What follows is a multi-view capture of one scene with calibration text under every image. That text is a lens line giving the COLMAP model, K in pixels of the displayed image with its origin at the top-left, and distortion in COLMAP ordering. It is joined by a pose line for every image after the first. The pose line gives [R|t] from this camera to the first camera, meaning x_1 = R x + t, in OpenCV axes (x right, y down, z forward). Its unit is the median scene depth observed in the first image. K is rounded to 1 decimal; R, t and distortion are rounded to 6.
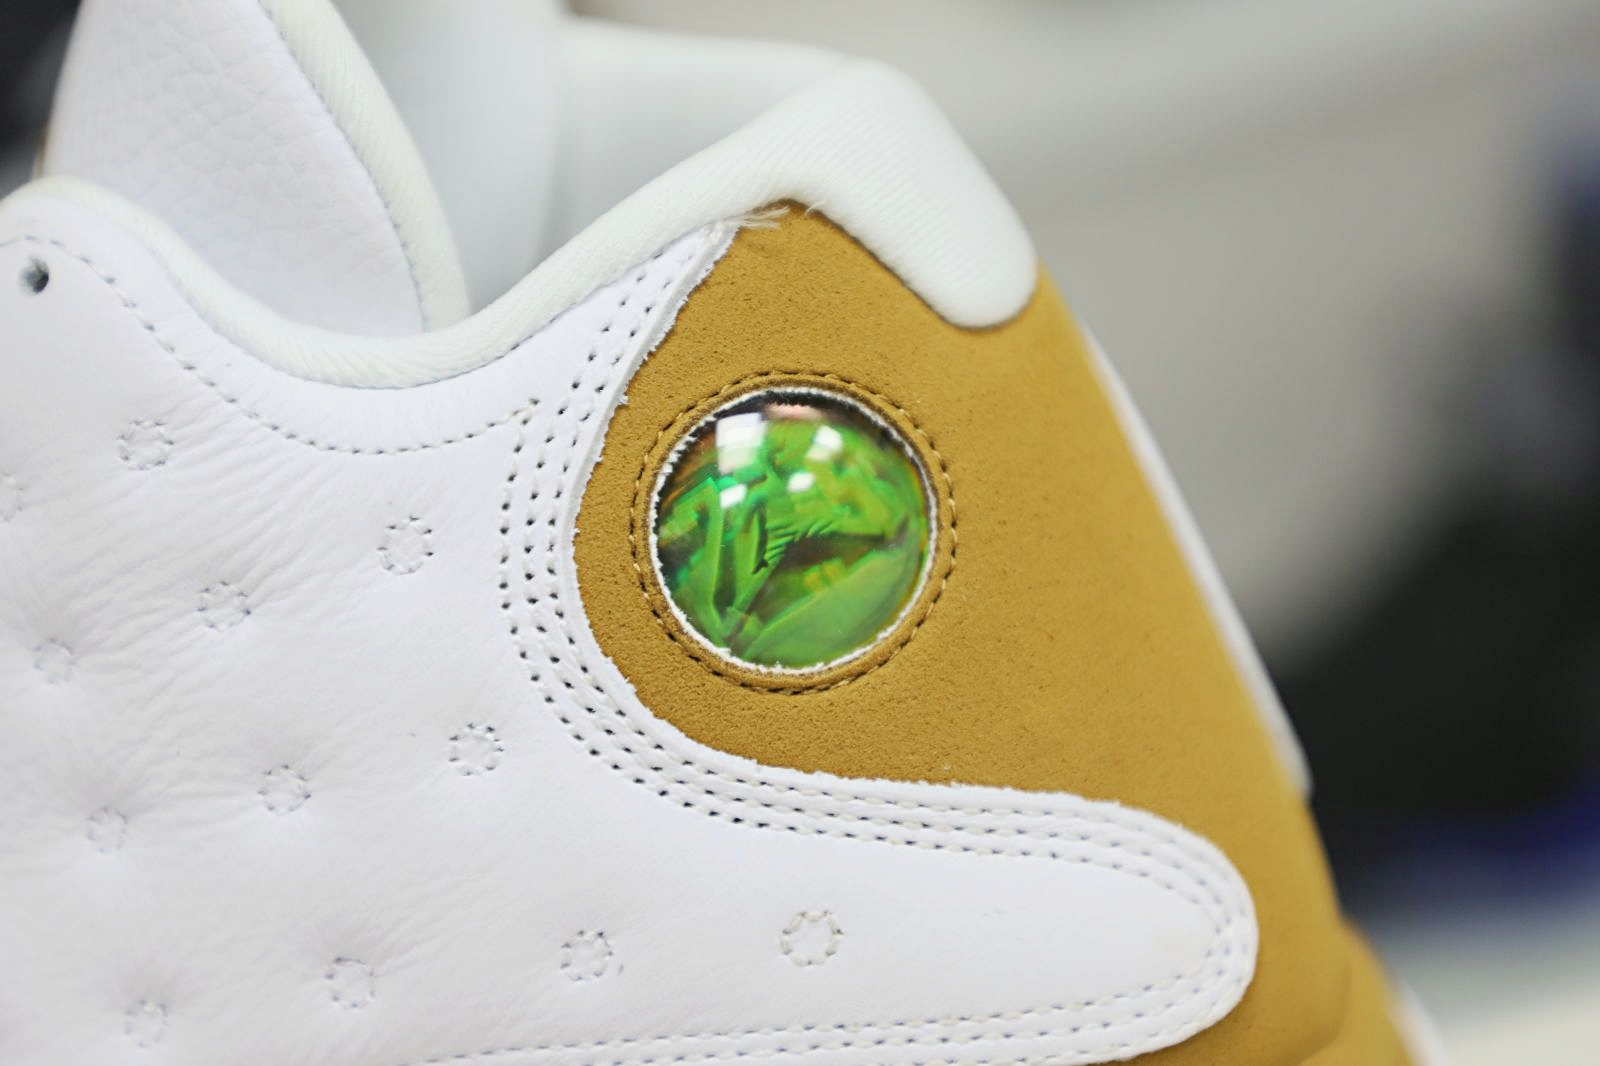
lens RADIAL K [[4718.9, 0, 801.3], [0, 4718.9, 535.3], [0, 0, 1]] dist [0.651304, 0.000000]
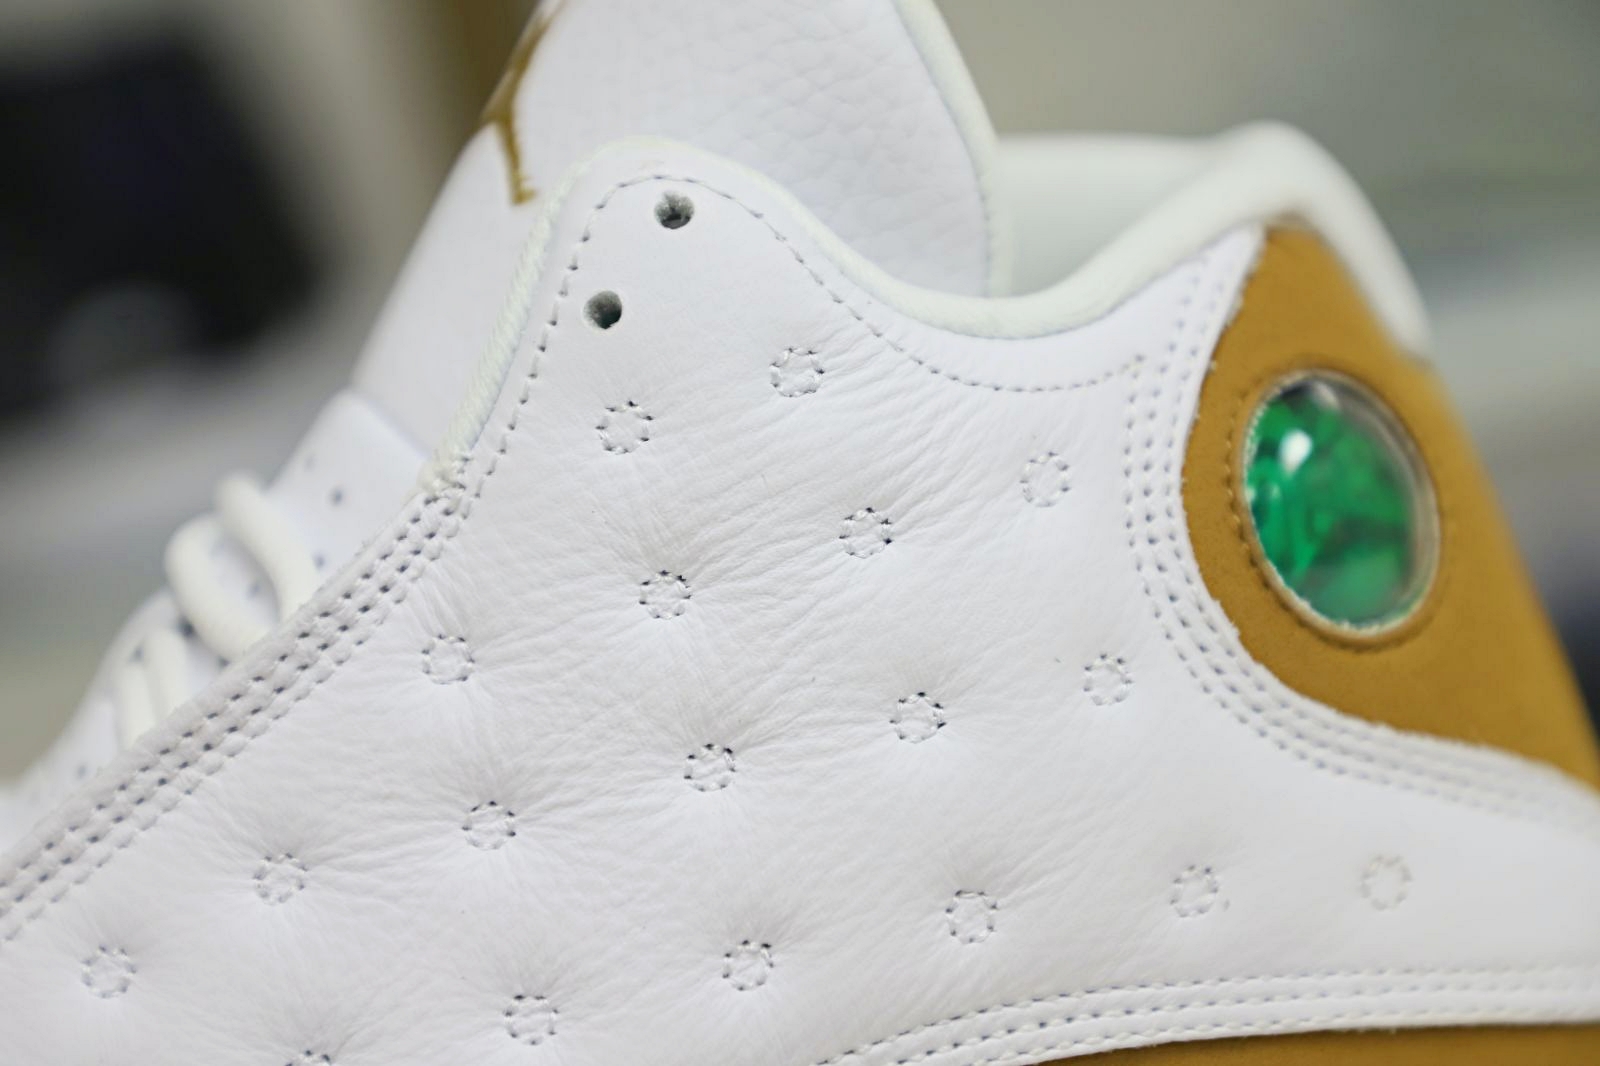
lens RADIAL K [[4718.9, 0, 800.7], [0, 4718.9, 534.0], [0, 0, 1]] dist [0.651304, 0.000000]
pose [[0.862573, 0.088273, 0.498172, -0.637565], [0.040929, 0.969259, -0.242614, 0.259788], [-0.504274, 0.229662, 0.832444, 0.170752]]
